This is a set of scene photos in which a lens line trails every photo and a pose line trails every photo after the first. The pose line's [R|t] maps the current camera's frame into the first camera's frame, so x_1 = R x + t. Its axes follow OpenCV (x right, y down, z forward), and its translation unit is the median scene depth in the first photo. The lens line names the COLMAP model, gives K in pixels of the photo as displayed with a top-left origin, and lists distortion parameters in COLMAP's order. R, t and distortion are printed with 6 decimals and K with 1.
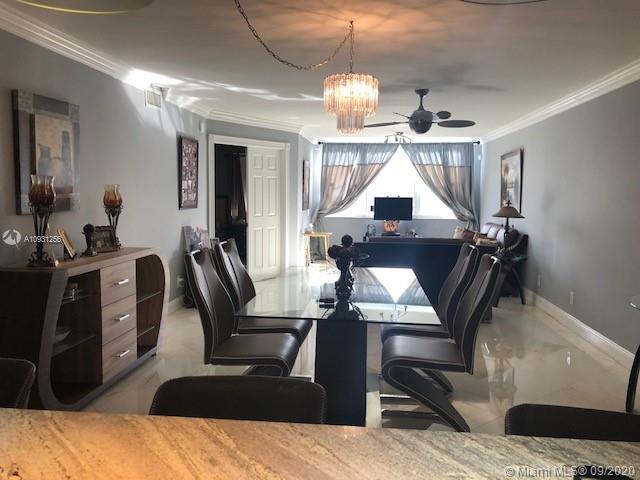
lens RADIAL K [[515.7, 0, 314.0], [0, 515.7, 237.3], [0, 0, 1]] dist [0.019707, -0.019930]
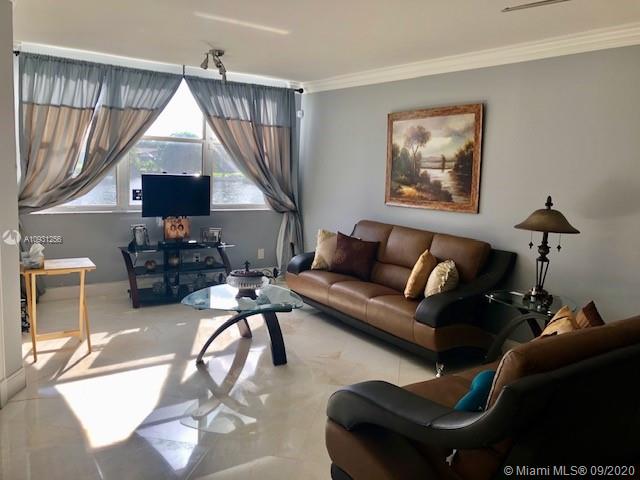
lens RADIAL K [[515.7, 0, 321.4], [0, 515.7, 237.1], [0, 0, 1]] dist [0.019707, -0.019930]
pose [[0.752408, -0.073240, 0.654613, -0.096902], [0.024776, 0.996243, 0.082986, -0.053984], [-0.658232, -0.046220, 0.751395, 0.493245]]
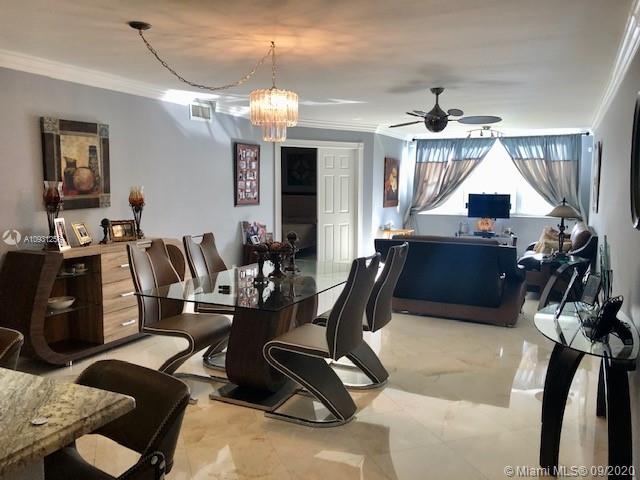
lens RADIAL K [[515.7, 0, 317.6], [0, 515.7, 237.7], [0, 0, 1]] dist [0.019707, -0.019930]
pose [[0.944550, 0.026438, -0.327303, 0.173419], [-0.022931, 0.999631, 0.014569, -0.003412], [0.327567, -0.006256, 0.944807, -0.010383]]
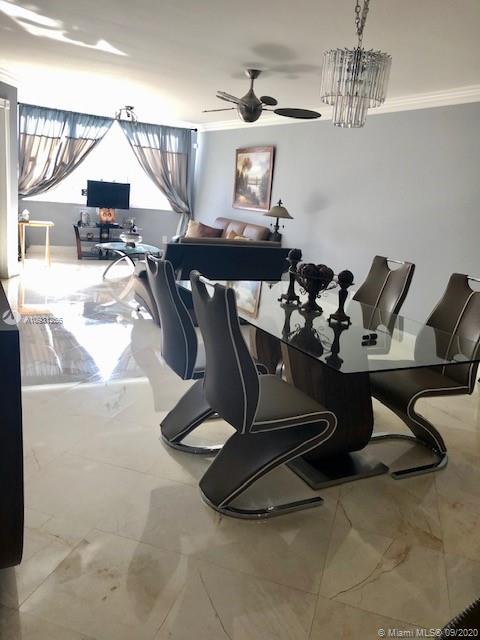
lens RADIAL K [[515.7, 0, 233.9], [0, 515.7, 318.7], [0, 0, 1]] dist [0.019707, -0.019930]
pose [[0.828677, -0.072786, 0.554974, -0.180825], [-0.036141, 0.982482, 0.182818, -0.016701], [-0.558559, -0.171554, 0.811530, 0.124340]]
